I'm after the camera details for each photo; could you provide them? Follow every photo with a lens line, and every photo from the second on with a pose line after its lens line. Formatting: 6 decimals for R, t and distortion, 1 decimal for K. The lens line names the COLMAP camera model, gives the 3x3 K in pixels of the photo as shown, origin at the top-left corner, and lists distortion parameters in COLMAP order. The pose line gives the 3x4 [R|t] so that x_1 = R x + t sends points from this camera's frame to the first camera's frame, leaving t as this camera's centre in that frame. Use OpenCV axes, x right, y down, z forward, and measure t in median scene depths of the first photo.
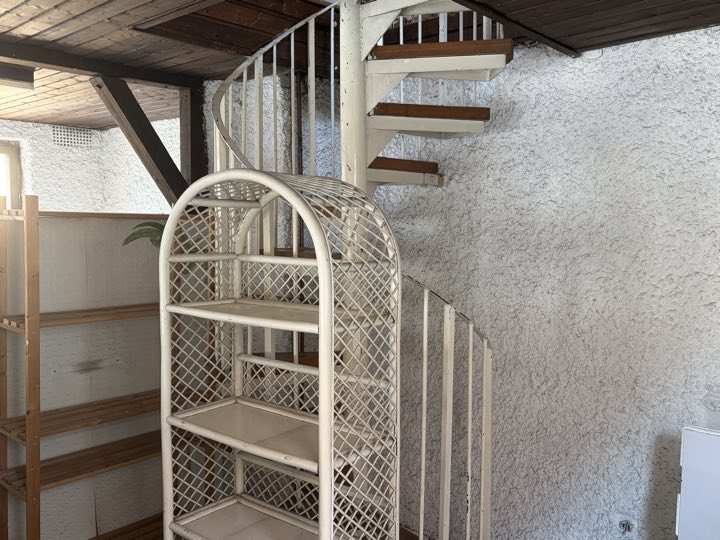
lens RADIAL K [[652.4, 0, 361.6], [0, 652.4, 269.8], [0, 0, 1]] dist [0.016326, 0.011681]
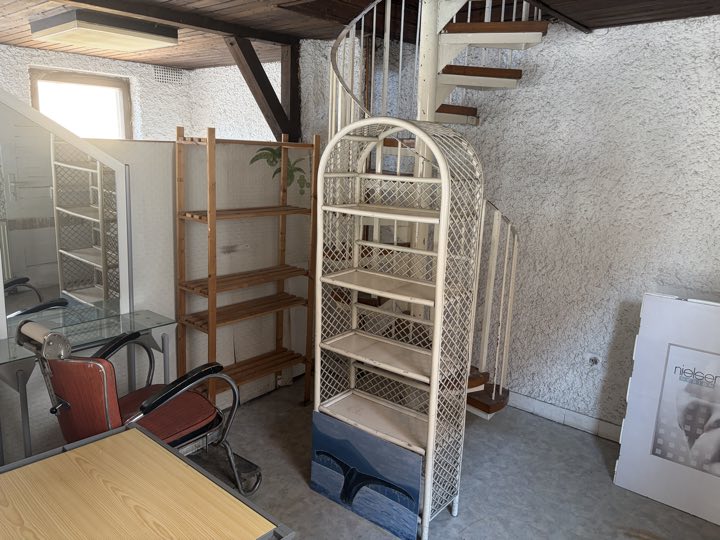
lens RADIAL K [[541.4, 0, 356.6], [0, 541.4, 266.9], [0, 0, 1]] dist [0.042629, -0.052197]
pose [[0.999682, 0.022120, 0.012148, -0.166600], [-0.023638, 0.989326, 0.143790, 0.008704], [-0.008838, -0.144031, 0.989534, -0.209174]]
